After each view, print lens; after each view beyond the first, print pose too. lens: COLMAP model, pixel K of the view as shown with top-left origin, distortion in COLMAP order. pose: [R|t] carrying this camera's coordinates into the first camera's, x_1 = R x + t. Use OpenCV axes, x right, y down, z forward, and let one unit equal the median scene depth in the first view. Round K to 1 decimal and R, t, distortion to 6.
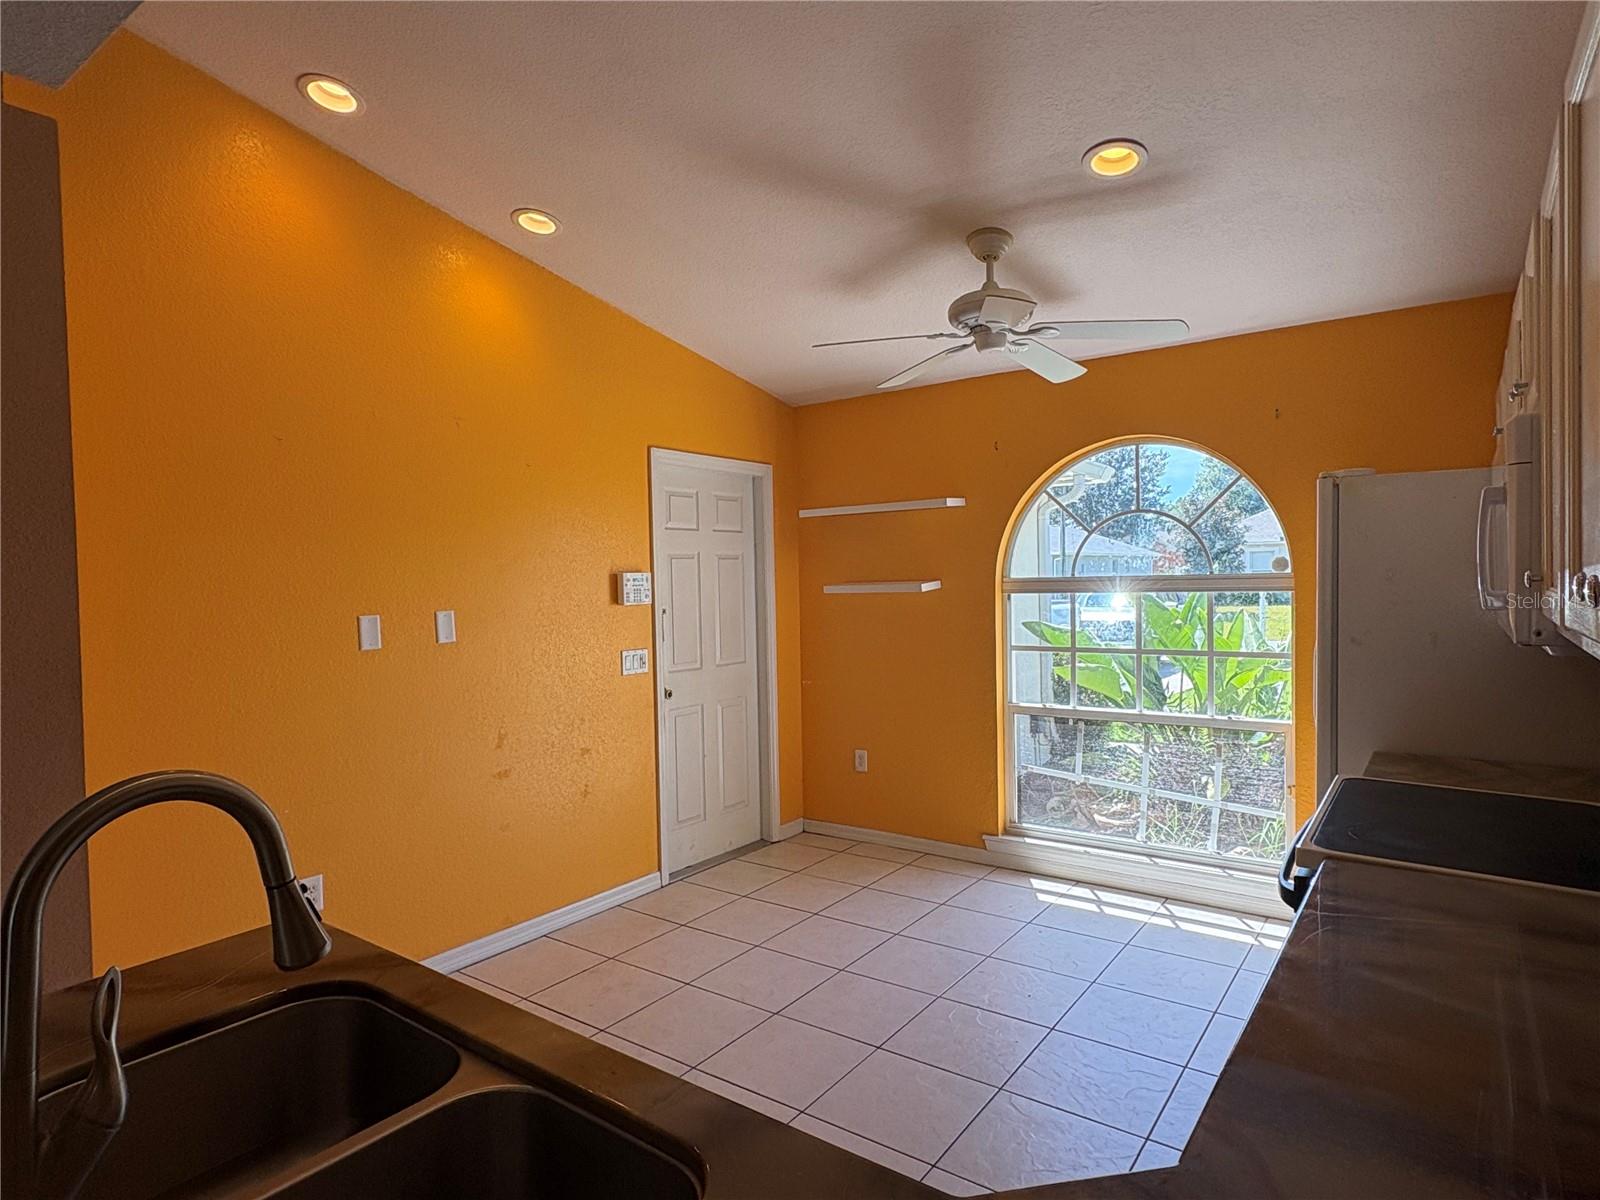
lens RADIAL K [[906.5, 0, 800.0], [0, 906.5, 600.0], [0, 0, 1]] dist [0.006358, 0.001618]
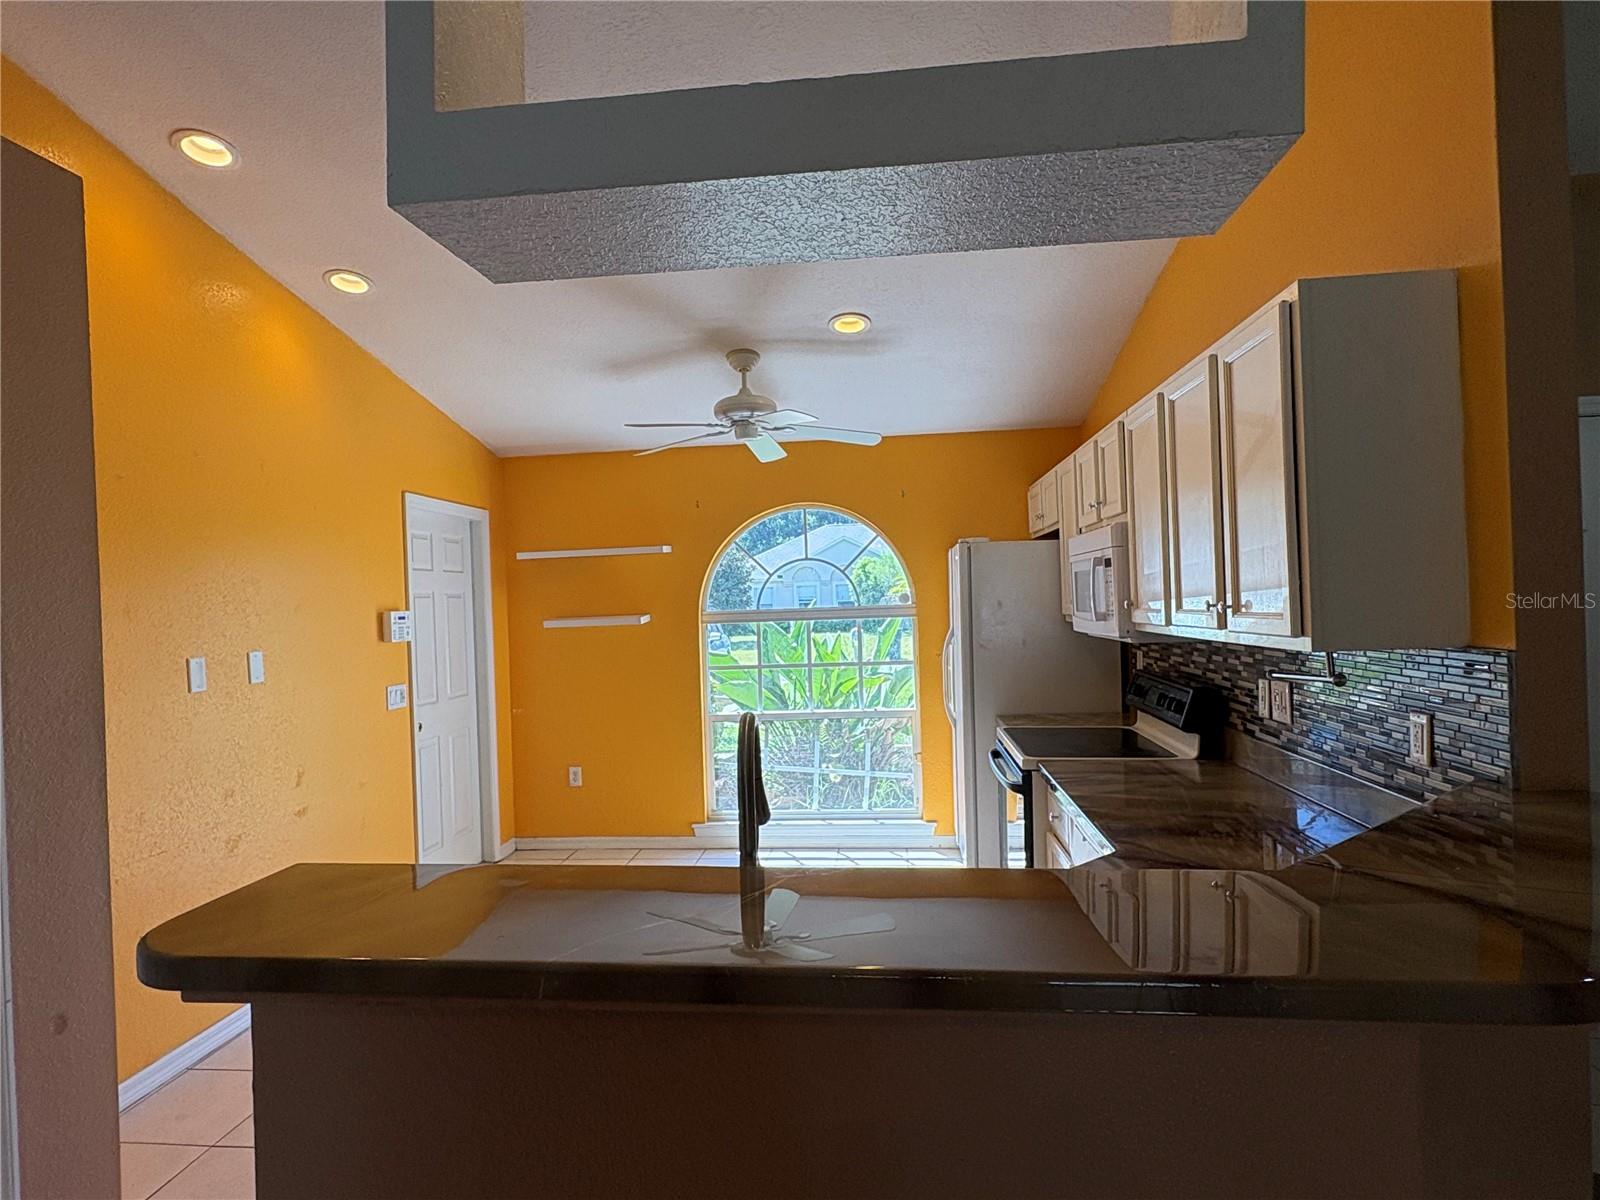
lens RADIAL K [[906.5, 0, 800.0], [0, 906.5, 600.0], [0, 0, 1]] dist [0.006358, 0.001618]
pose [[0.865634, -0.008837, 0.500599, -0.307274], [0.028890, 0.999060, -0.032321, 0.004377], [-0.499843, 0.042441, 0.865076, -0.141528]]
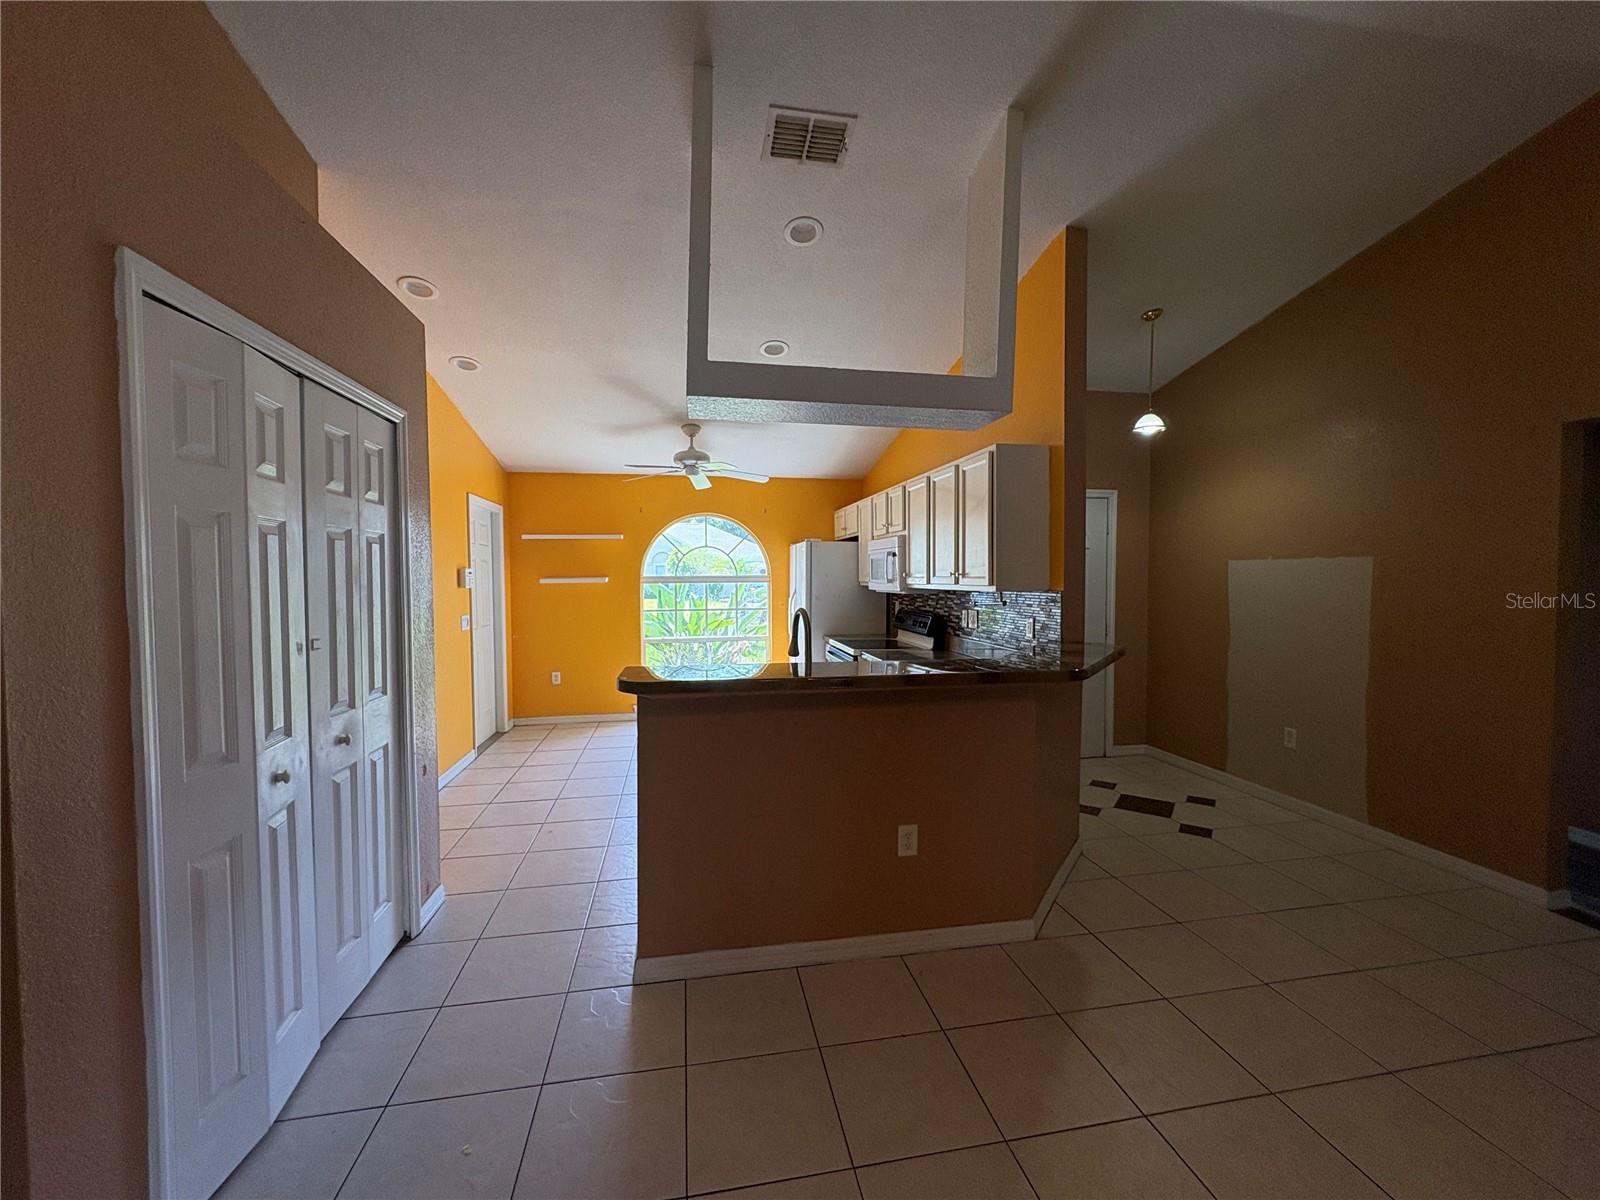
lens RADIAL K [[638.3, 0, 800.0], [0, 638.3, 600.0], [0, 0, 1]] dist [-0.000390, 0.000109]
pose [[0.692895, -0.011217, 0.720951, -0.612436], [0.009817, 0.999933, 0.006122, 0.026344], [-0.720972, 0.002836, 0.692958, -0.256316]]
